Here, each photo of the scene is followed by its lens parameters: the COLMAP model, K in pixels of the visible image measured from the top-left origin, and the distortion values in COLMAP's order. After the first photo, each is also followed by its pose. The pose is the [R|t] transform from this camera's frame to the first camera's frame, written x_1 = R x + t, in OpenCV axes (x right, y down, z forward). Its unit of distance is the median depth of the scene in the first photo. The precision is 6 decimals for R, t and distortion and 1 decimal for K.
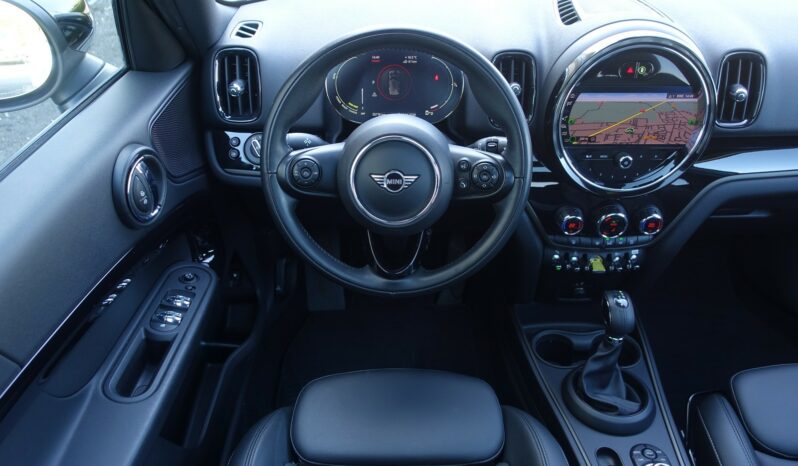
lens RADIAL K [[543.4, 0, 399.0], [0, 543.4, 233.0], [0, 0, 1]] dist [-0.003595, -0.000193]
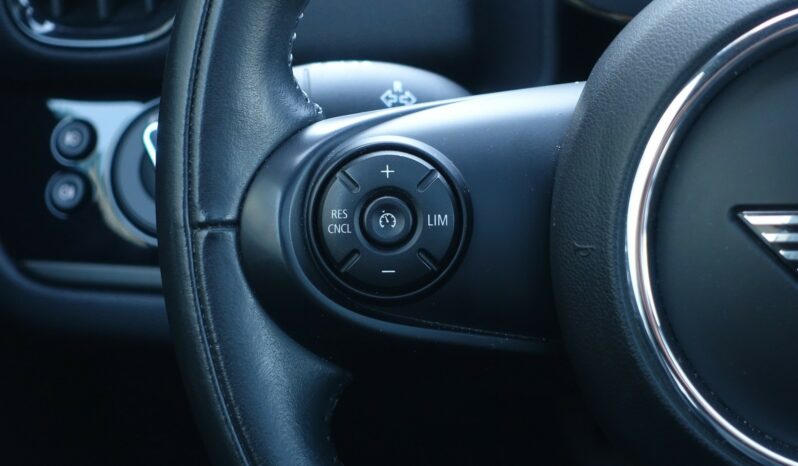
lens RADIAL K [[1706.2, 0, 399.0], [0, 1706.2, 233.0], [0, 0, 1]] dist [-0.026616, 0.127425]
pose [[0.987106, -0.028229, -0.157562, -0.064572], [-0.005441, 0.977840, -0.209281, 0.016469], [0.159978, 0.207440, 0.965078, 0.374190]]
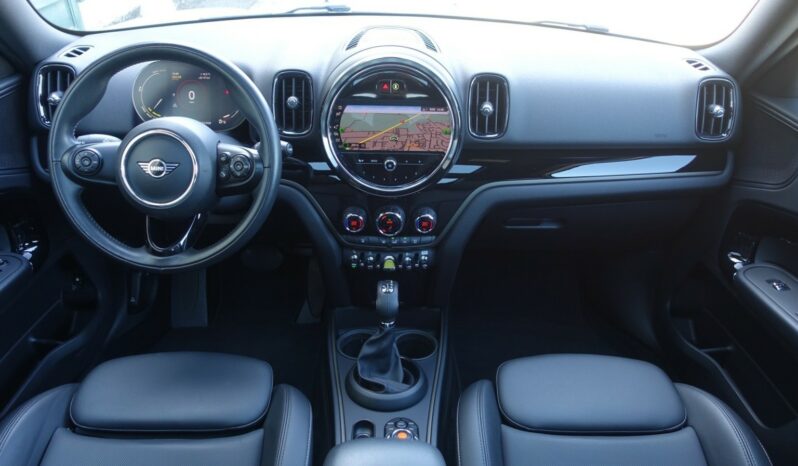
lens RADIAL K [[566.3, 0, 399.0], [0, 566.3, 233.0], [0, 0, 1]] dist [-0.009387, -0.000558]
pose [[0.999607, 0.013717, 0.024442, 0.412533], [-0.010625, 0.992419, -0.122440, 0.159486], [-0.025936, 0.122132, 0.992175, -0.172888]]
